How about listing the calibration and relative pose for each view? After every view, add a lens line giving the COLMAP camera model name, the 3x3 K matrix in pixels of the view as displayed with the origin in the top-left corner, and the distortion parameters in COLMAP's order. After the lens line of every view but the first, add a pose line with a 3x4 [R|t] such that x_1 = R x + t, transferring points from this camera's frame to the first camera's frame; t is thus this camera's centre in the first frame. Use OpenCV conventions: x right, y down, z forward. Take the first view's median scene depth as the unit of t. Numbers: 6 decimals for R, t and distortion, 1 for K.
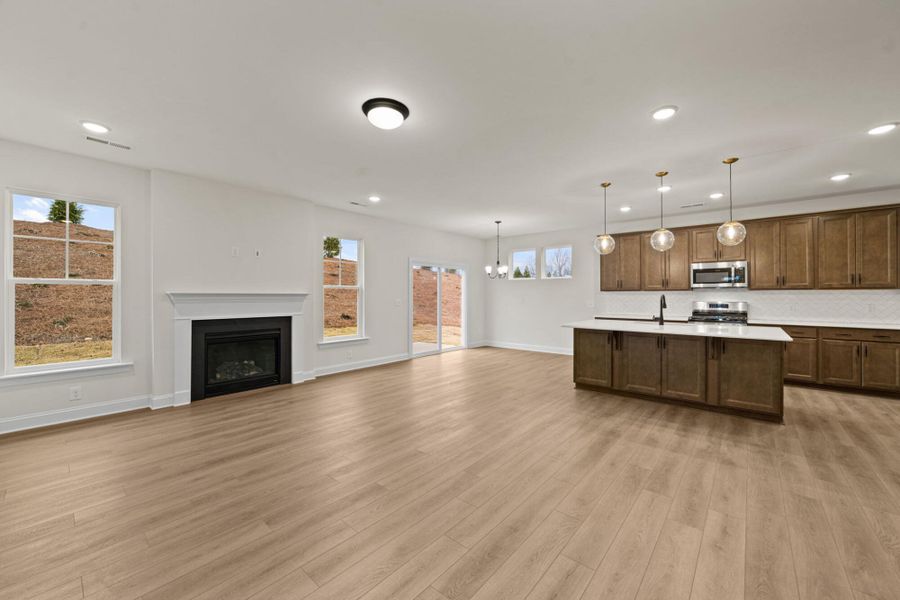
lens RADIAL K [[348.5, 0, 458.3], [0, 348.5, 296.8], [0, 0, 1]] dist [-0.020520, 0.005978]
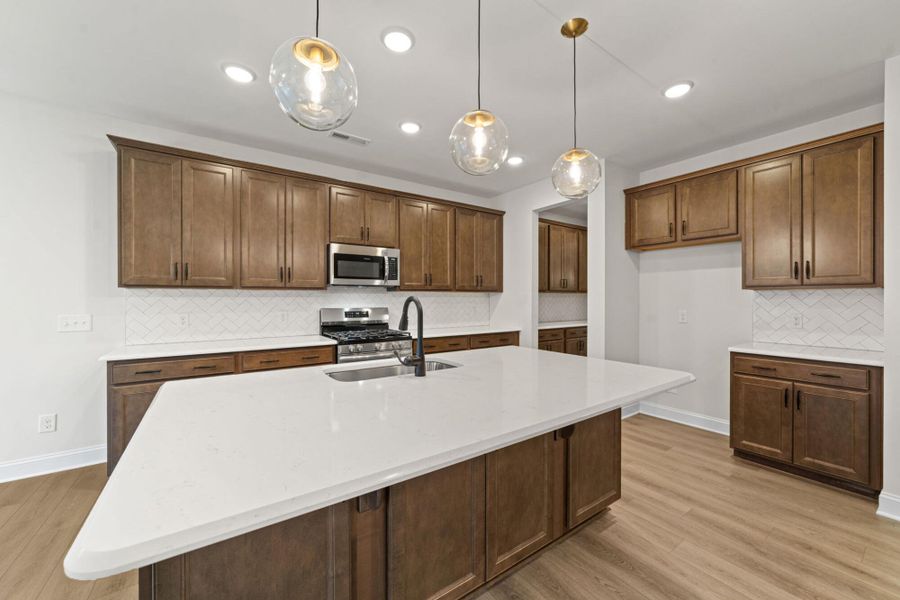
lens RADIAL K [[348.5, 0, 458.3], [0, 348.5, 296.8], [0, 0, 1]] dist [-0.020520, 0.005978]
pose [[0.247131, 0.002533, 0.968979, 0.202952], [0.003318, 0.999989, -0.003460, -0.004472], [-0.968976, 0.004070, 0.247120, 0.796561]]
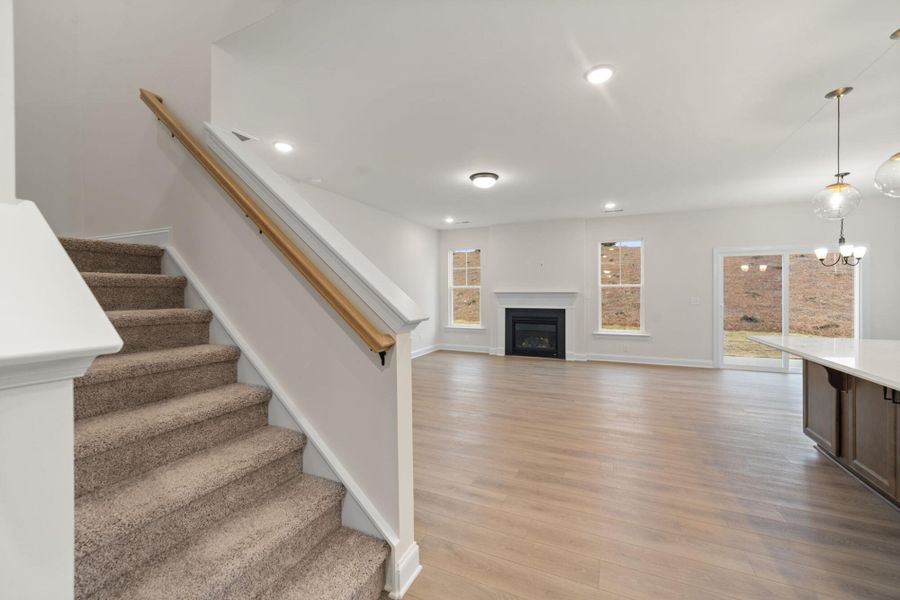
lens RADIAL K [[354.8, 0, 460.1], [0, 354.8, 294.0], [0, 0, 1]] dist [0.000062, 0.000337]
pose [[0.285765, -0.000719, -0.958299, 0.753091], [-0.002398, 0.999996, -0.001465, 0.001607], [0.958297, 0.002717, 0.285762, 0.238495]]
